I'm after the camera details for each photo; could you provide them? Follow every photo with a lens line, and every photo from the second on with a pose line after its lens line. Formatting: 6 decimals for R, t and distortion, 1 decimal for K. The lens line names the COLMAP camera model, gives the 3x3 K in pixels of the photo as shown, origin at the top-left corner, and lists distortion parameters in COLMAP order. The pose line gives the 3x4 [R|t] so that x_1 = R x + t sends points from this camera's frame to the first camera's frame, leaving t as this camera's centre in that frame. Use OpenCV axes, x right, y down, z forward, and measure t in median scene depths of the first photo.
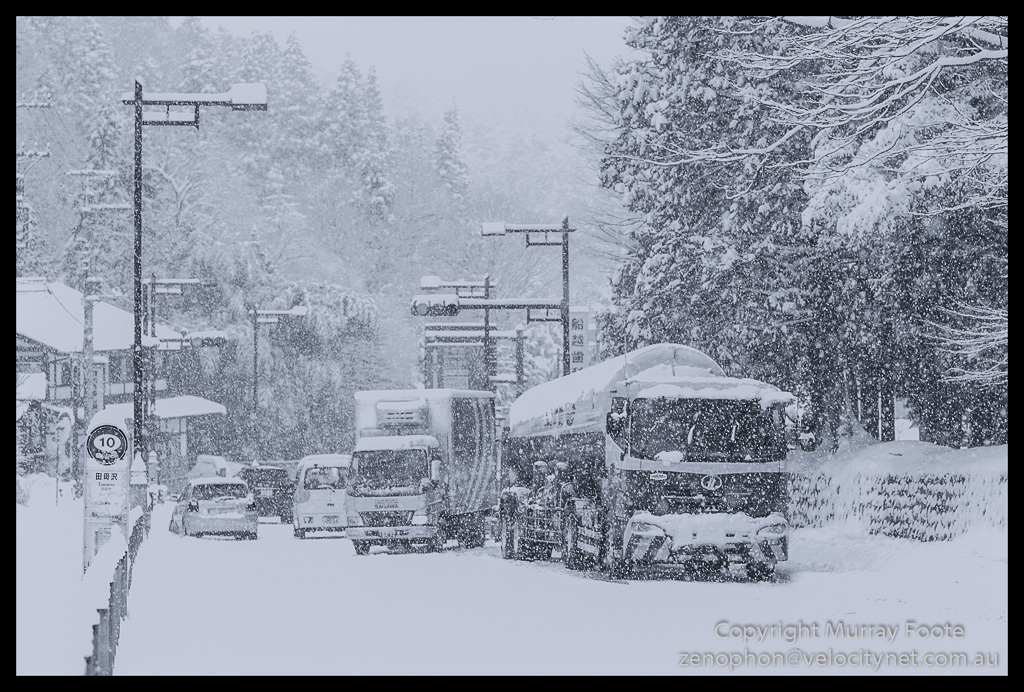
lens RADIAL K [[2522.2, 0, 527.4], [0, 2522.2, 344.4], [0, 0, 1]] dist [-0.048286, -0.506606]
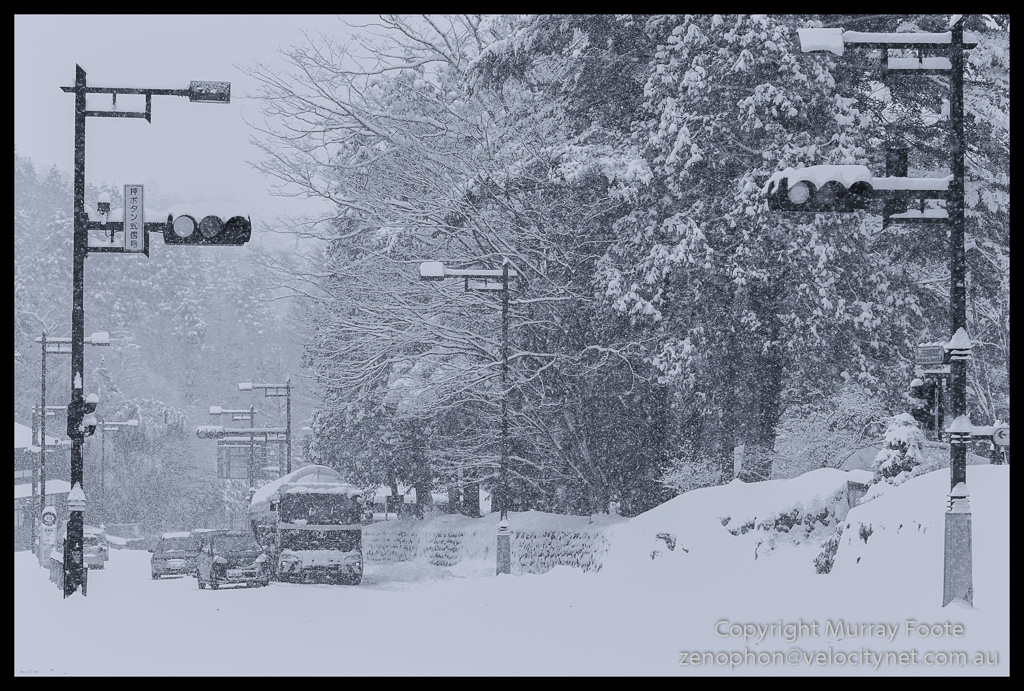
lens RADIAL K [[2640.1, 0, 511.7], [0, 2640.1, 328.0], [0, 0, 1]] dist [-0.054915, -0.600529]
pose [[0.998916, 0.004109, 0.046359, 0.092770], [-0.002816, 0.999606, -0.027927, -0.040908], [-0.046456, 0.027767, 0.998534, -0.866024]]
